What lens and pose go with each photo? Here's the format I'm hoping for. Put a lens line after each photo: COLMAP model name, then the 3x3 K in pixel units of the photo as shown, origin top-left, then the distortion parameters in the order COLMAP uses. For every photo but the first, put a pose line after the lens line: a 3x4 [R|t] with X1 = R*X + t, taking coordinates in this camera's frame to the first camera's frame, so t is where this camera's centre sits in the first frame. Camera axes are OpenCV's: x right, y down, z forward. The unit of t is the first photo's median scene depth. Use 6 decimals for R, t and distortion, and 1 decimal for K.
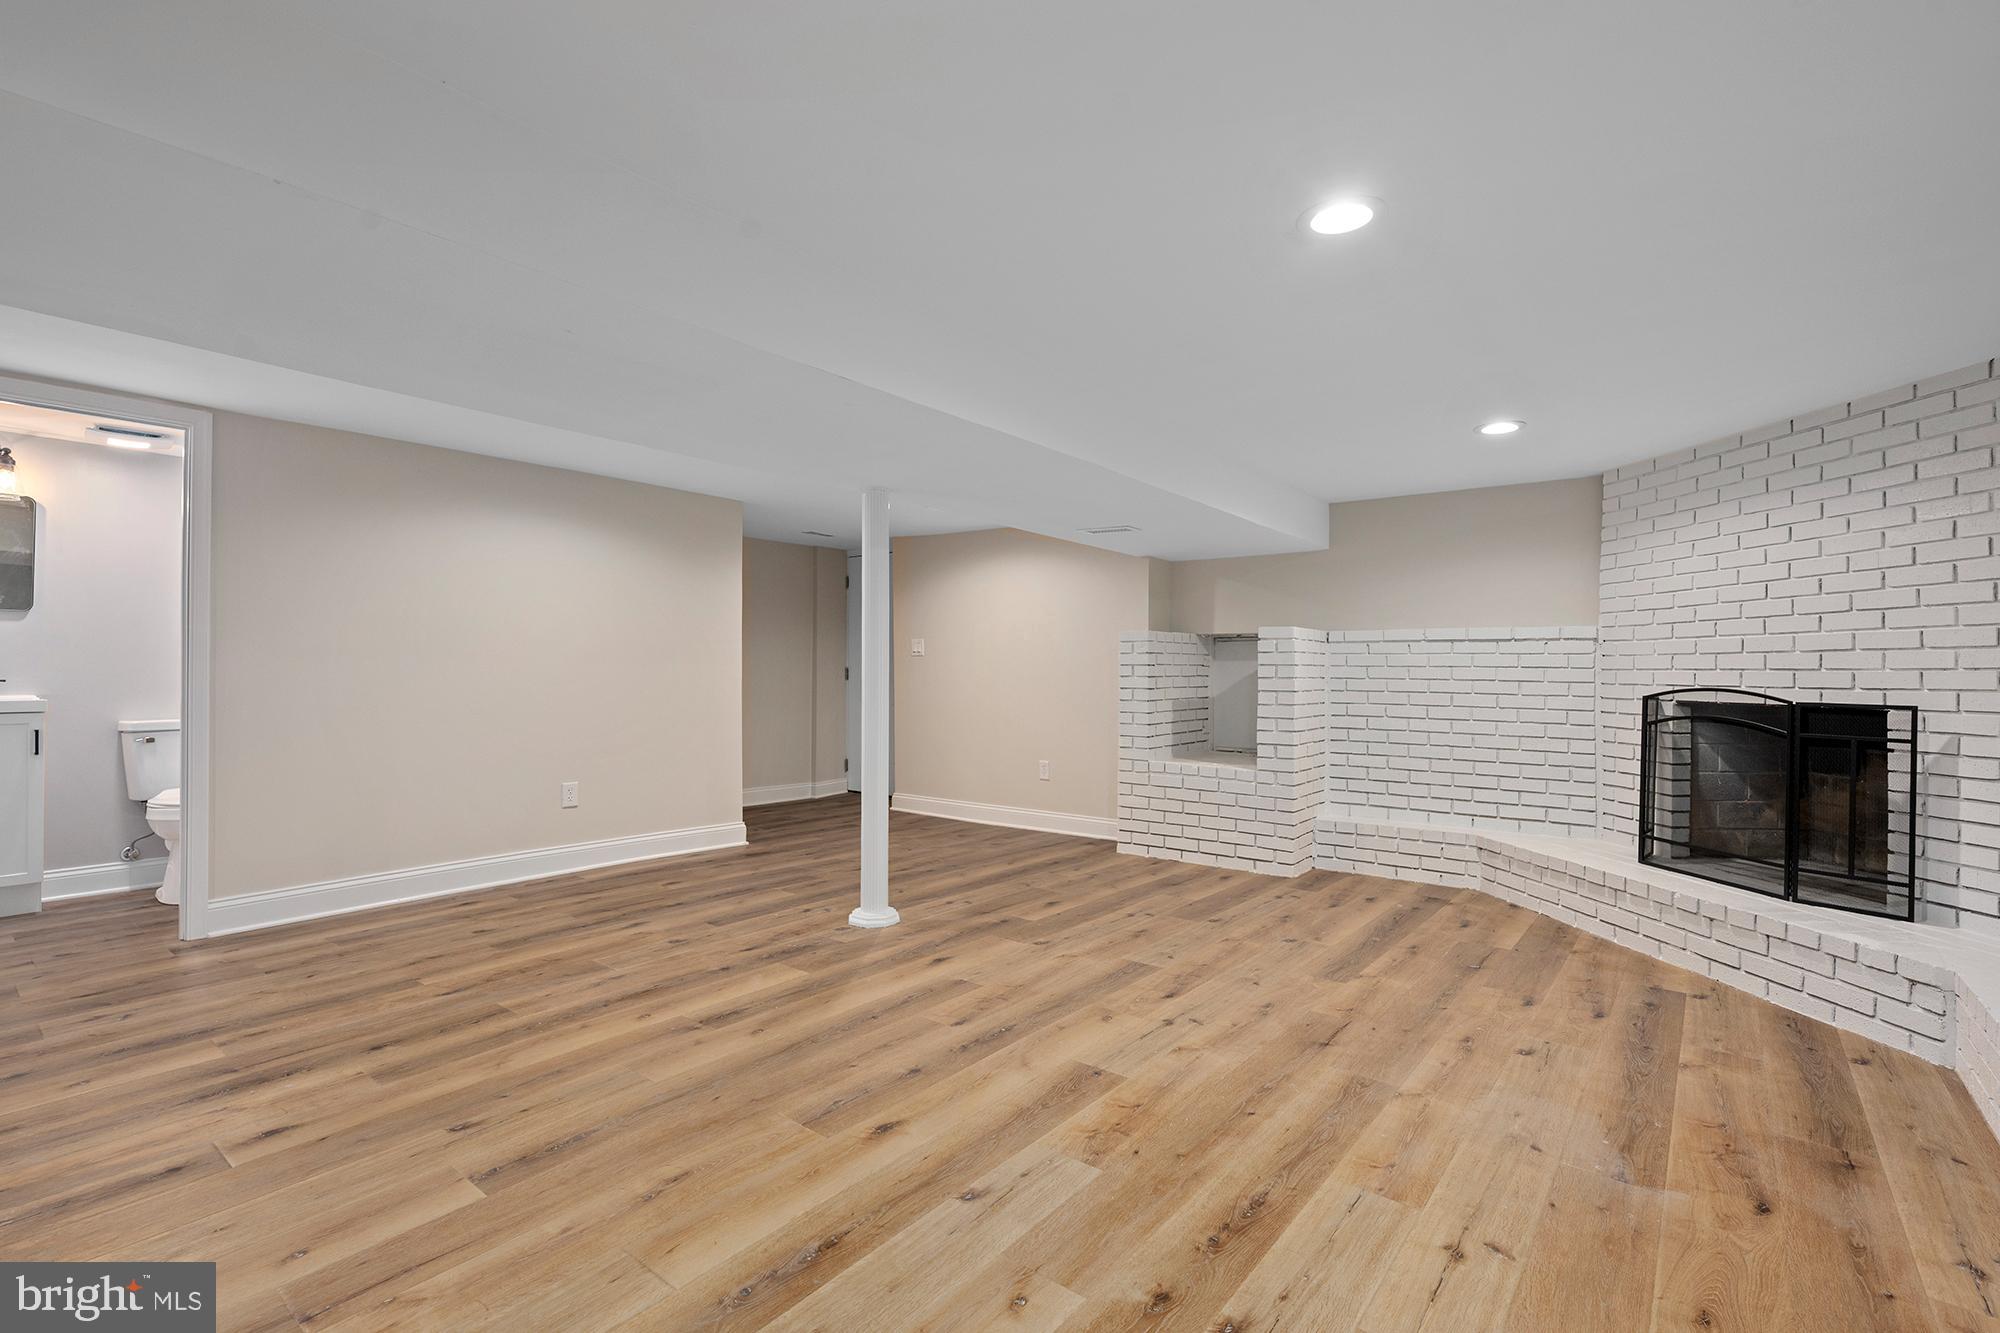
lens RADIAL K [[934.2, 0, 1004.8], [0, 934.2, 670.3], [0, 0, 1]] dist [-0.003751, 0.000530]
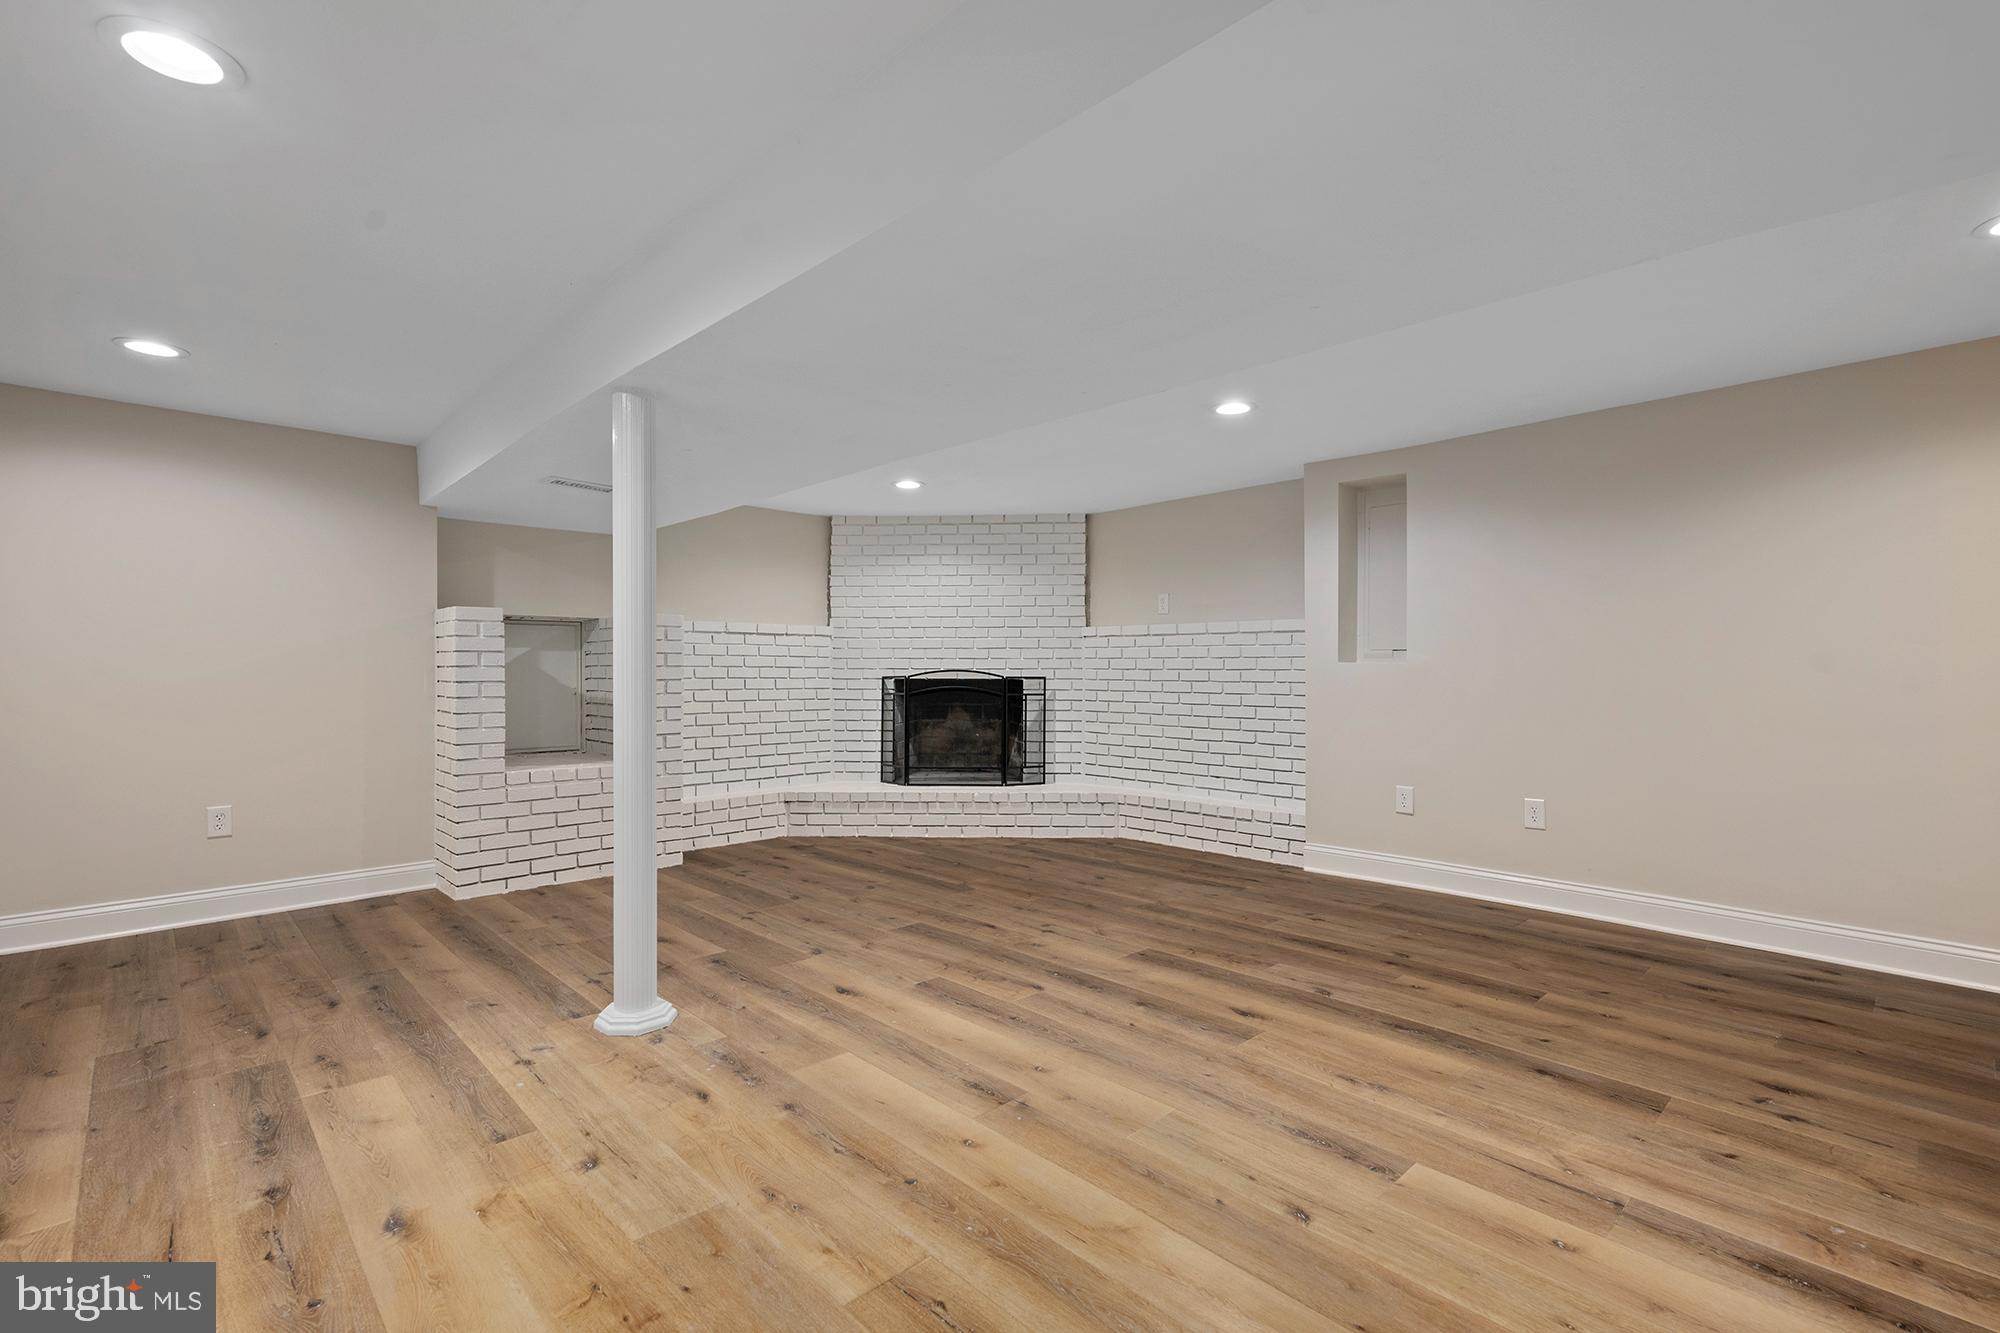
lens RADIAL K [[934.2, 0, 1013.4], [0, 934.2, 661.2], [0, 0, 1]] dist [-0.003751, 0.000530]
pose [[0.108139, -0.002994, 0.994131, -0.871281], [-0.001223, 0.999994, 0.003145, -0.001618], [-0.994135, -0.001556, 0.108135, 0.708260]]
